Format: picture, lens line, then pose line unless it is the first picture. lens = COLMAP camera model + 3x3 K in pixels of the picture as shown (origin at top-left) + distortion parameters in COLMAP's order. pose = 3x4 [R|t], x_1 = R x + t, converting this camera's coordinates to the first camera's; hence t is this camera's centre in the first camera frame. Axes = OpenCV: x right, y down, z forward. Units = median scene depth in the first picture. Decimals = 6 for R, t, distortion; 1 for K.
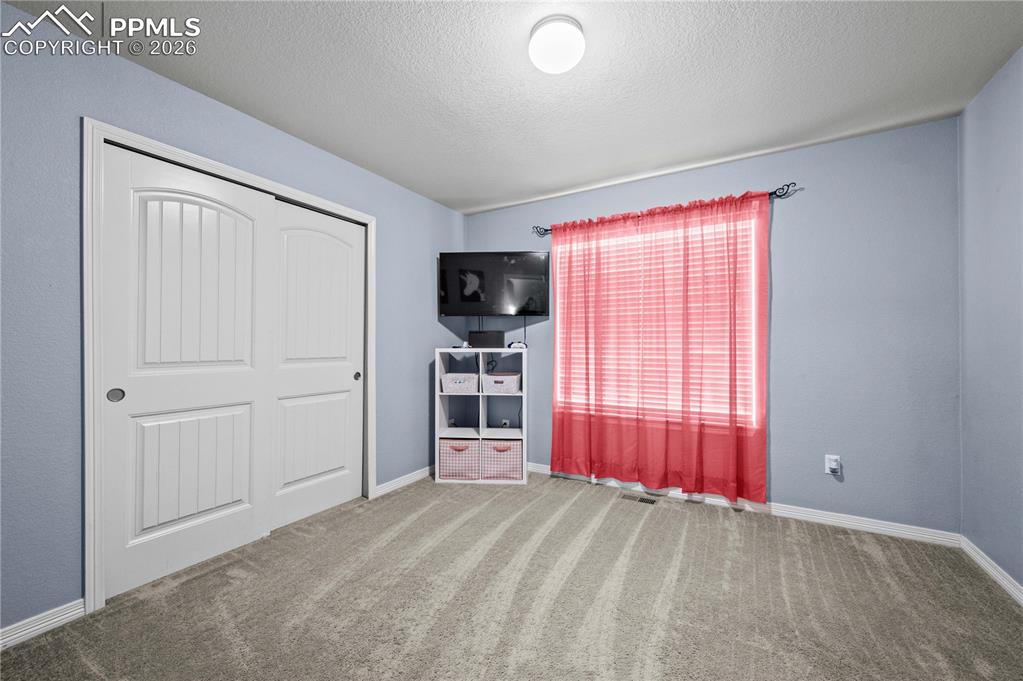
lens RADIAL K [[406.8, 0, 507.6], [0, 406.8, 342.3], [0, 0, 1]] dist [-0.000379, 0.000001]
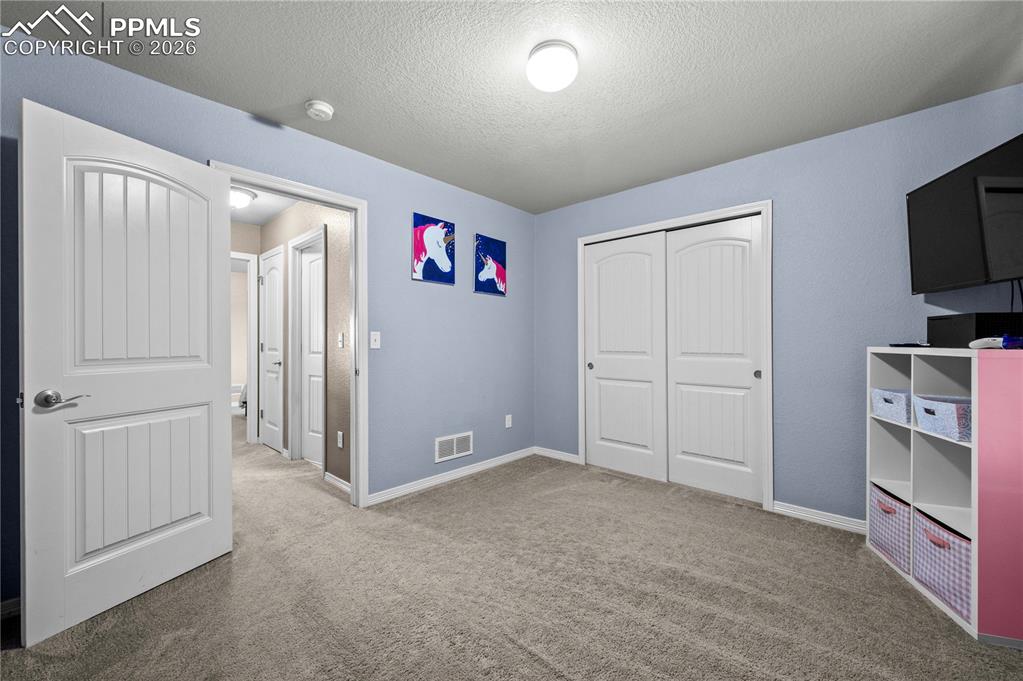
lens RADIAL K [[406.8, 0, 507.6], [0, 406.8, 342.3], [0, 0, 1]] dist [-0.000379, 0.000001]
pose [[-0.226423, 0.000319, -0.974029, 0.803417], [0.005481, 0.999985, -0.000947, 0.006610], [0.974014, -0.005553, -0.226422, 0.752815]]
